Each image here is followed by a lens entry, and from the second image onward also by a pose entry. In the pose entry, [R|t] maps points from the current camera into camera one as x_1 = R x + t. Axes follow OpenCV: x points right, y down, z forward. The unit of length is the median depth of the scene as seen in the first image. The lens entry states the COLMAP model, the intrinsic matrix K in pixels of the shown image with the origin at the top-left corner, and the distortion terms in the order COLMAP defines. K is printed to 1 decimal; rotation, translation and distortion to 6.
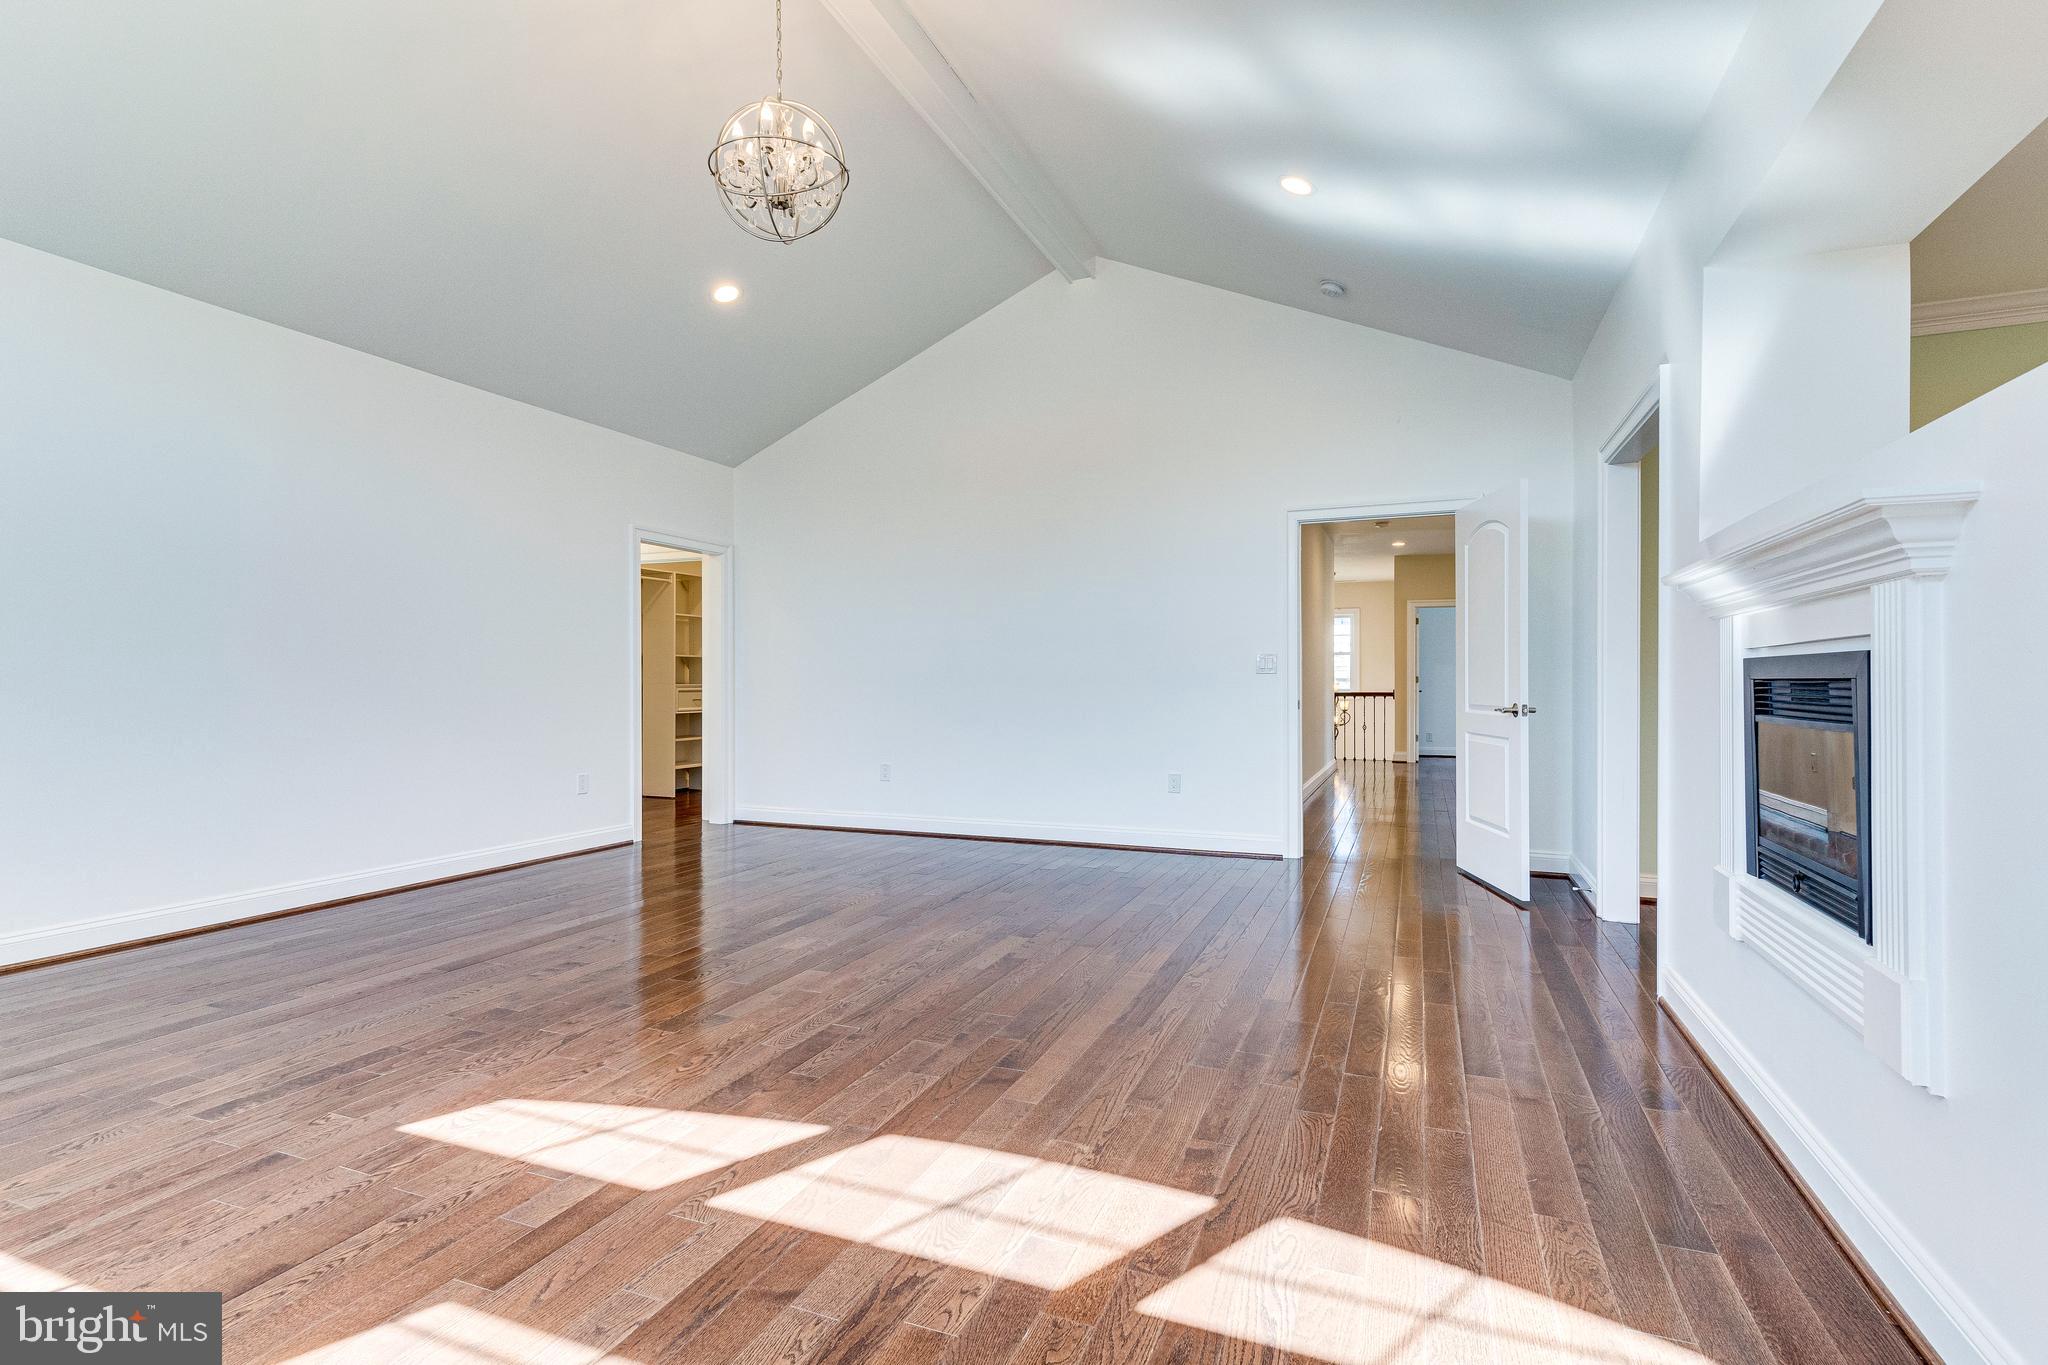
lens RADIAL K [[994.0, 0, 1024.0], [0, 994.0, 682.5], [0, 0, 1]] dist [0.015955, -0.005323]
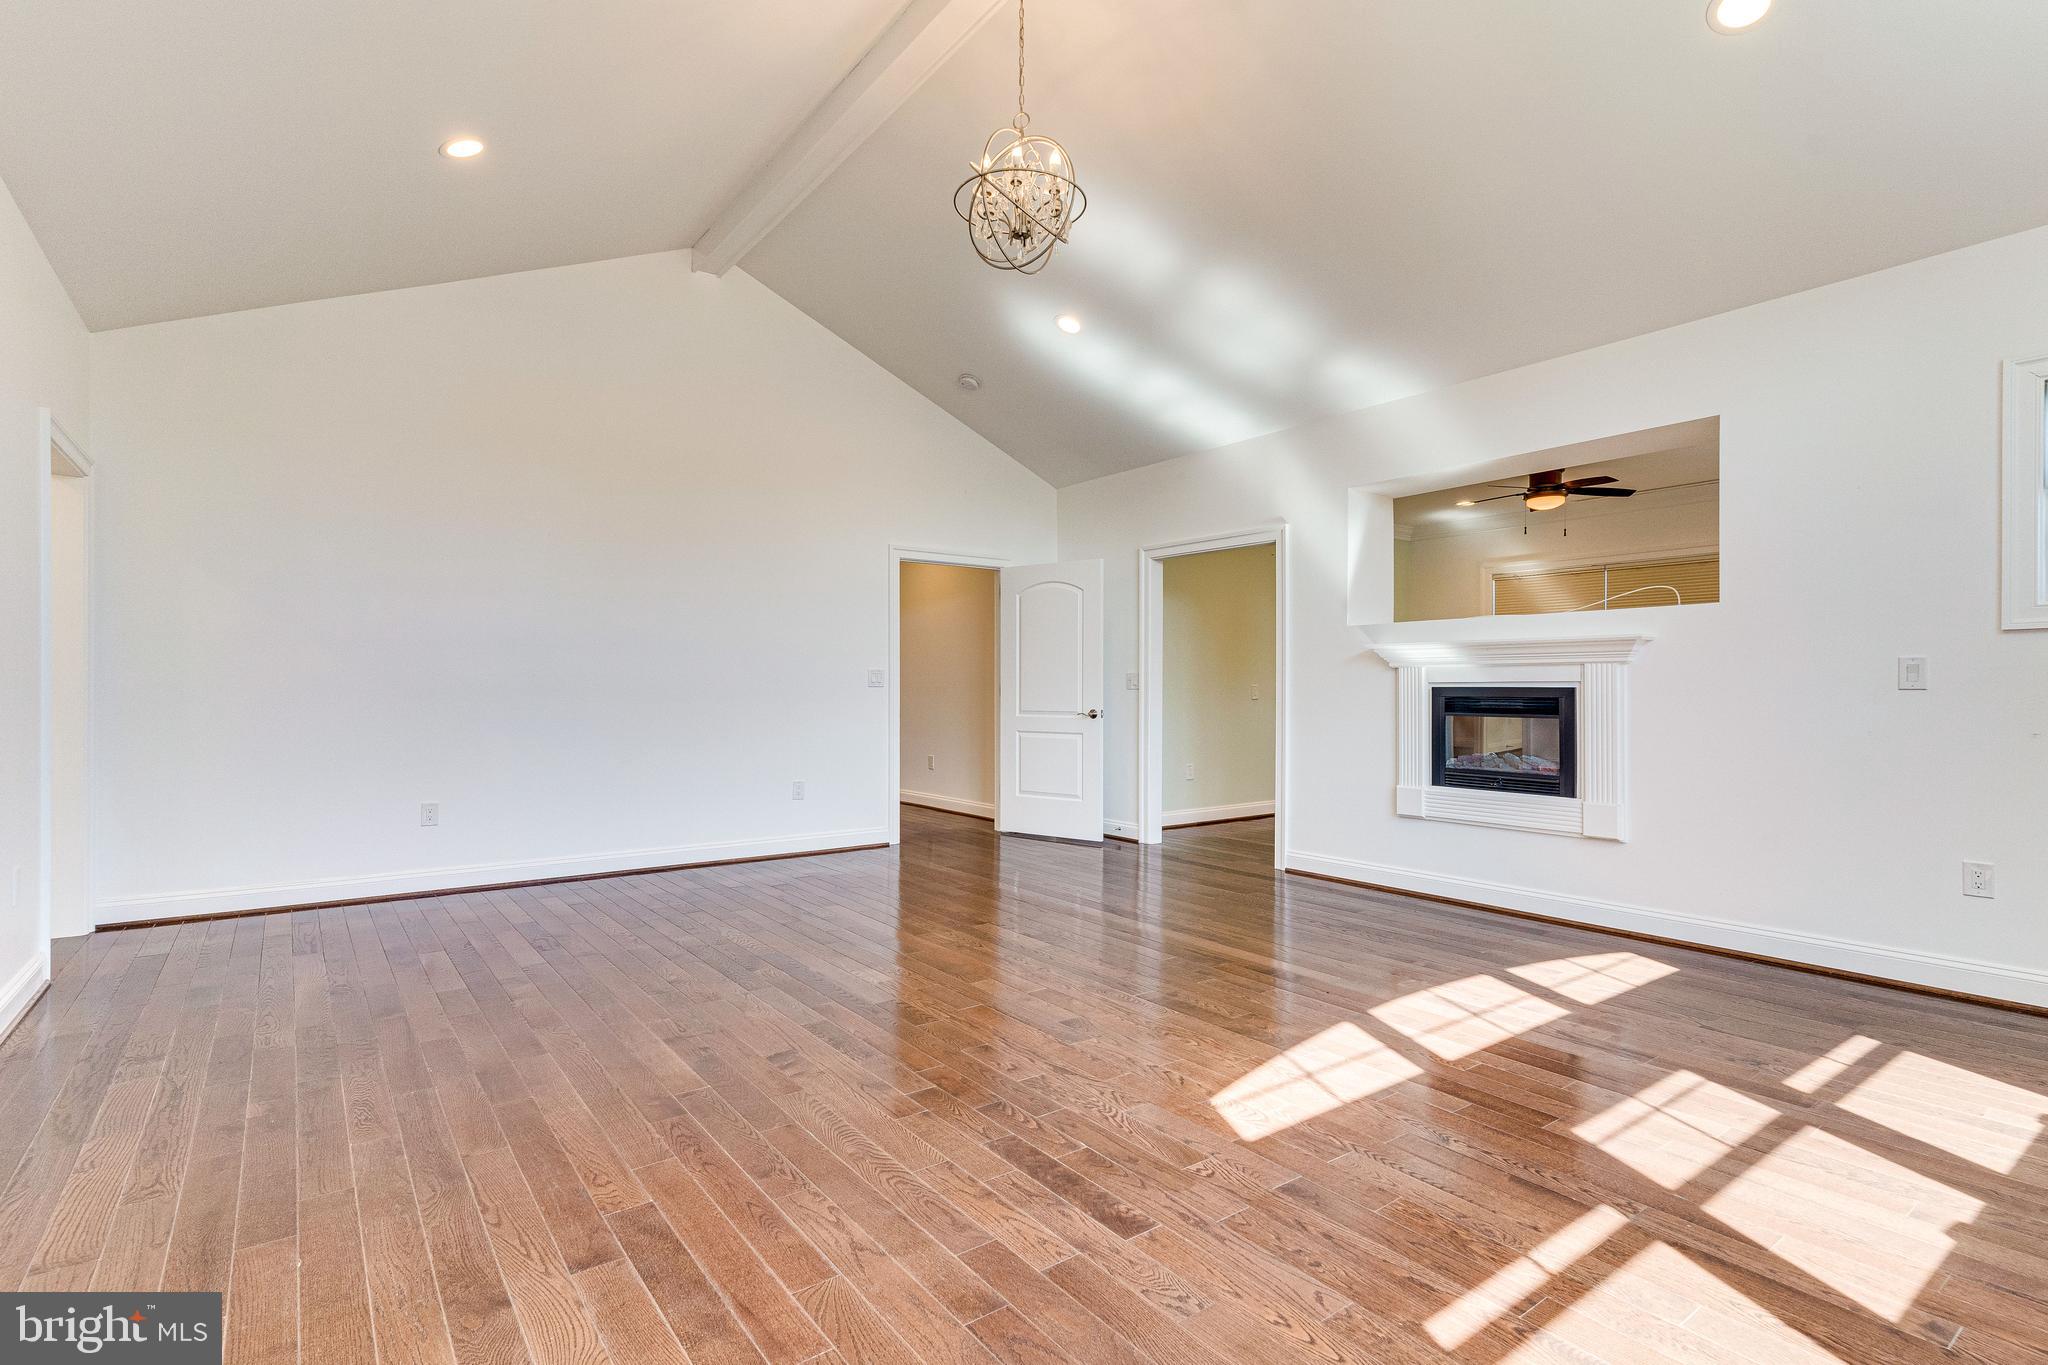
lens RADIAL K [[982.5, 0, 1019.3], [0, 982.5, 682.9], [0, 0, 1]] dist [0.015950, -0.001824]
pose [[0.517259, 0.008938, 0.855782, -1.625016], [-0.002544, 0.999957, -0.008907, -0.010228], [-0.855825, 0.002430, 0.517259, 0.688682]]
